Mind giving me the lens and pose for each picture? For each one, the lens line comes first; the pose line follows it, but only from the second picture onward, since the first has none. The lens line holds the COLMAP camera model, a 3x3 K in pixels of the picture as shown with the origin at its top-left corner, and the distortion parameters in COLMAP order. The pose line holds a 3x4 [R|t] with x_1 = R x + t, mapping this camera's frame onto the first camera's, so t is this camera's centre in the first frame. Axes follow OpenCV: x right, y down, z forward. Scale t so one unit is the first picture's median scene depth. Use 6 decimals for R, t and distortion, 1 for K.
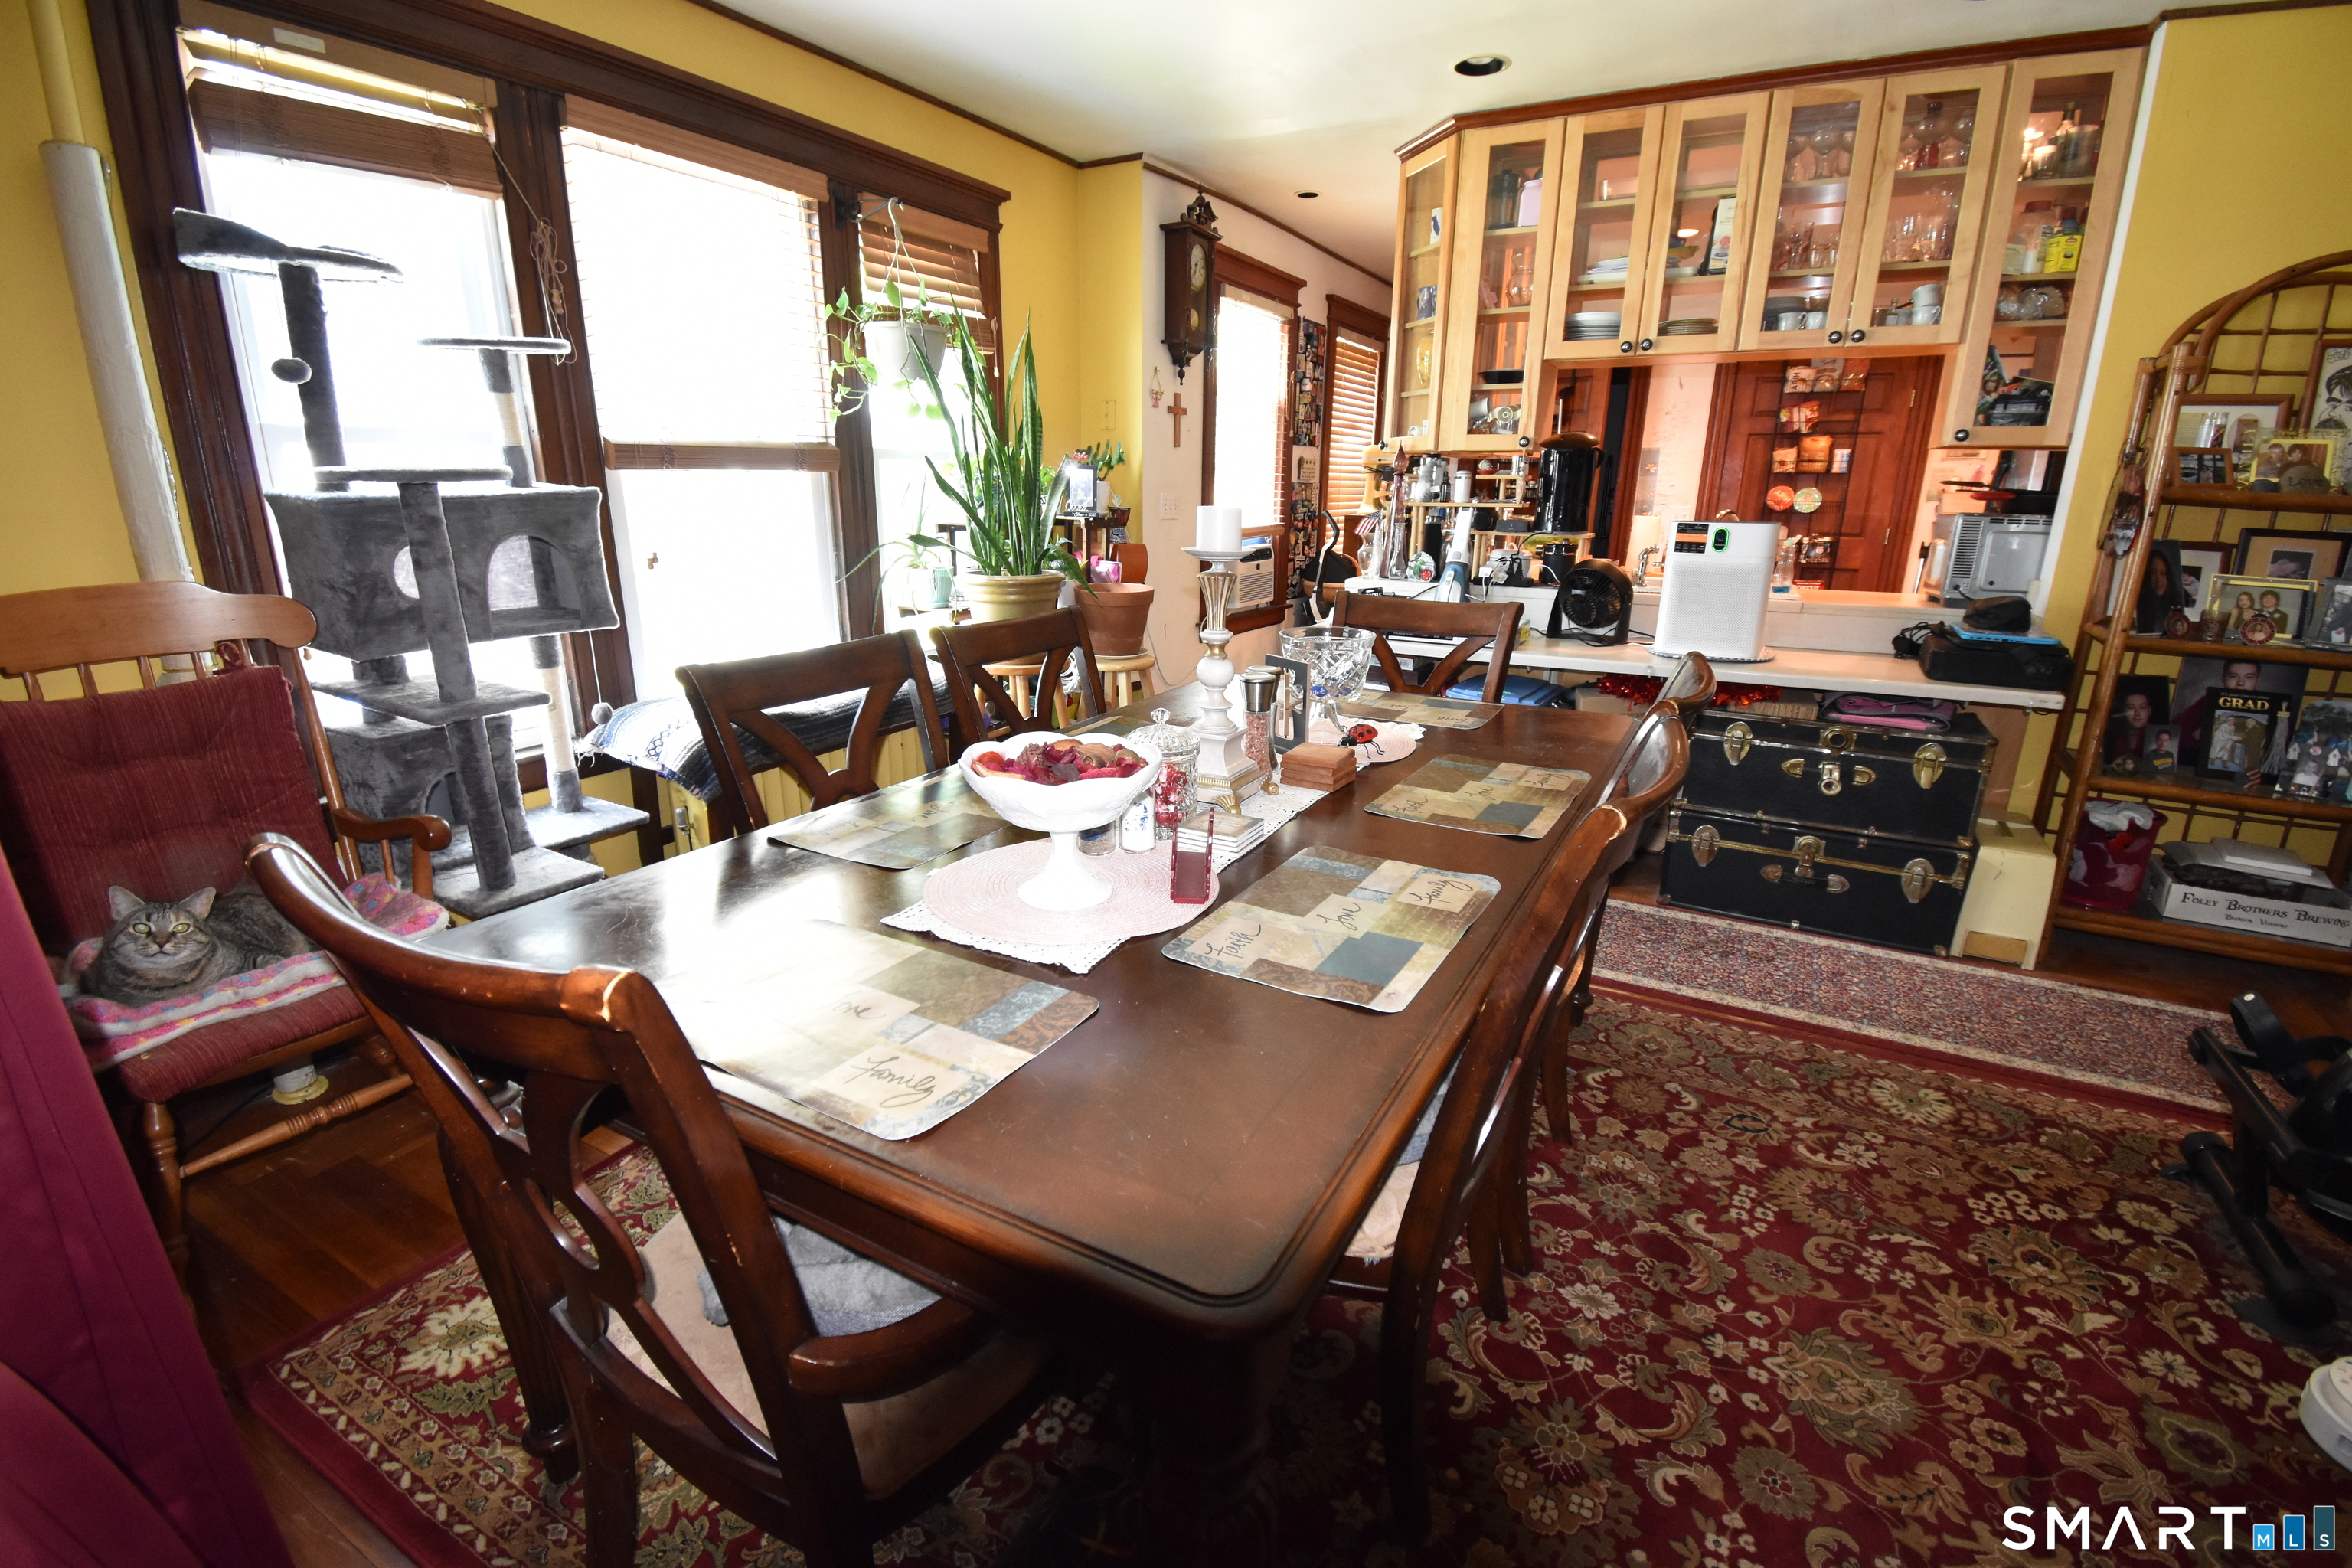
lens RADIAL K [[1038.1, 0, 1182.1], [0, 1038.1, 781.8], [0, 0, 1]] dist [0.025119, -0.028398]
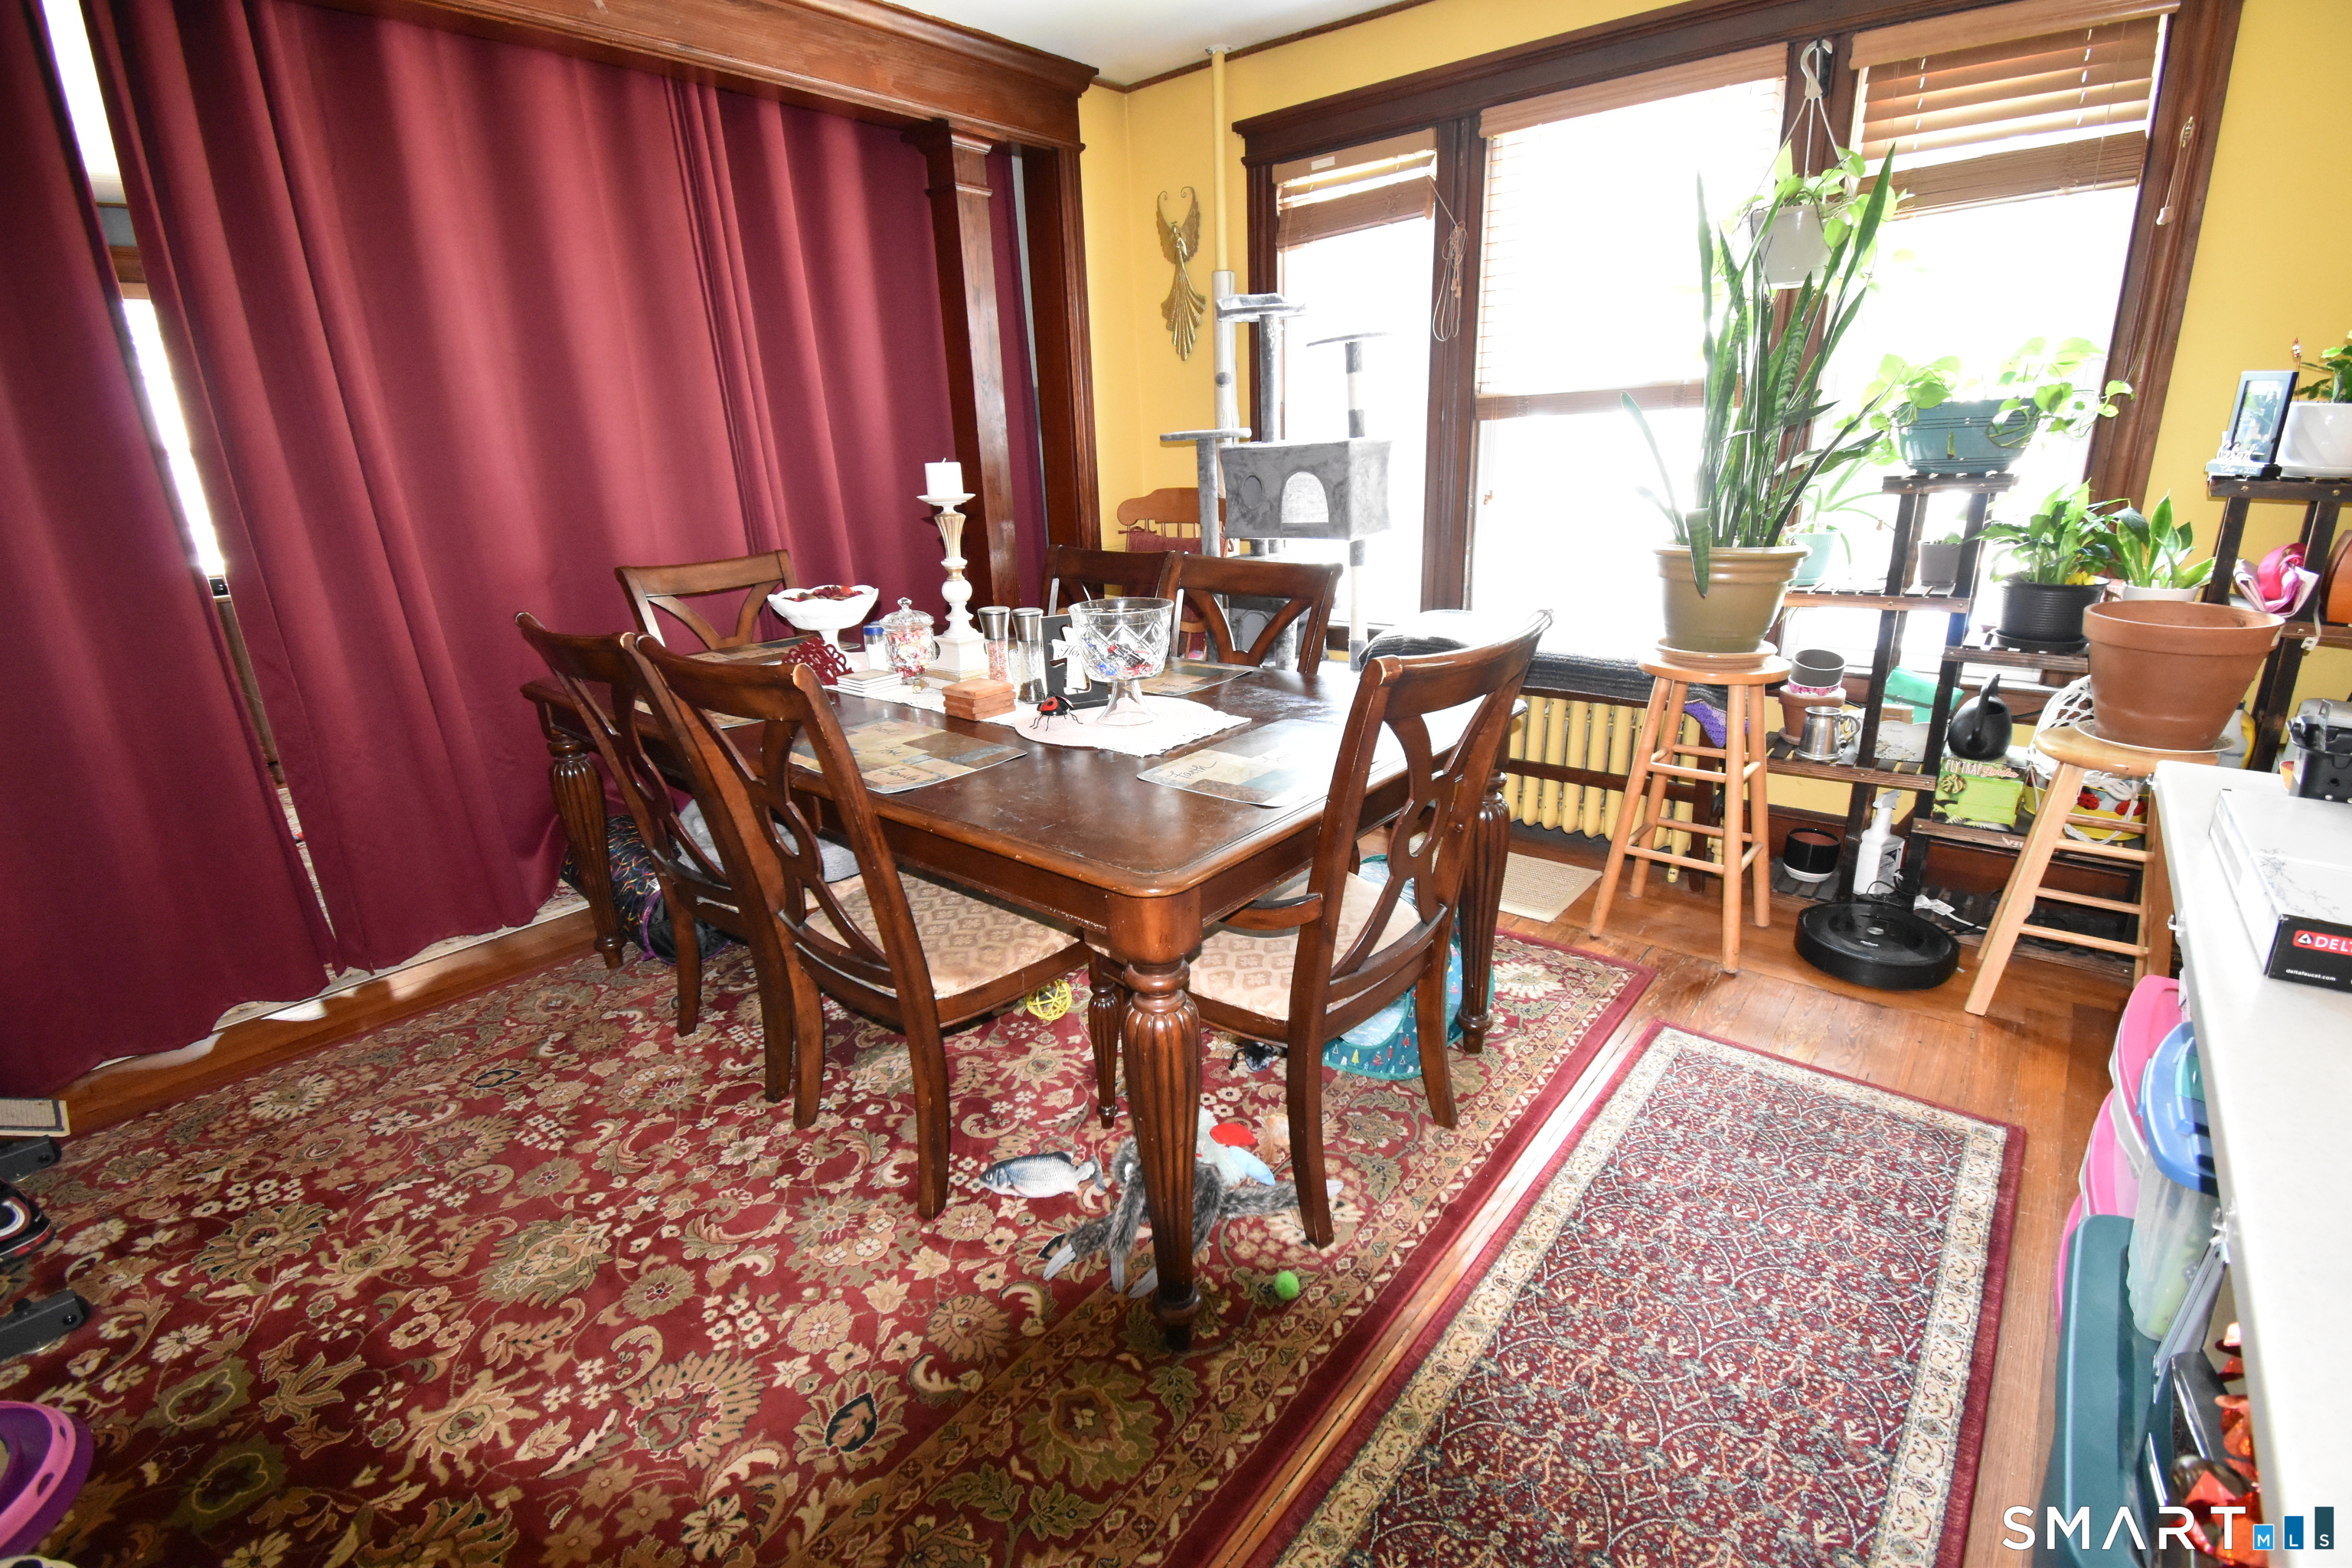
lens RADIAL K [[1038.1, 0, 1182.1], [0, 1038.1, 781.8], [0, 0, 1]] dist [0.025119, -0.028398]
pose [[-0.188195, 0.307130, -0.932874, 1.167974], [-0.241671, 0.906159, 0.347089, -0.377173], [0.951934, 0.290769, -0.096310, 1.343873]]
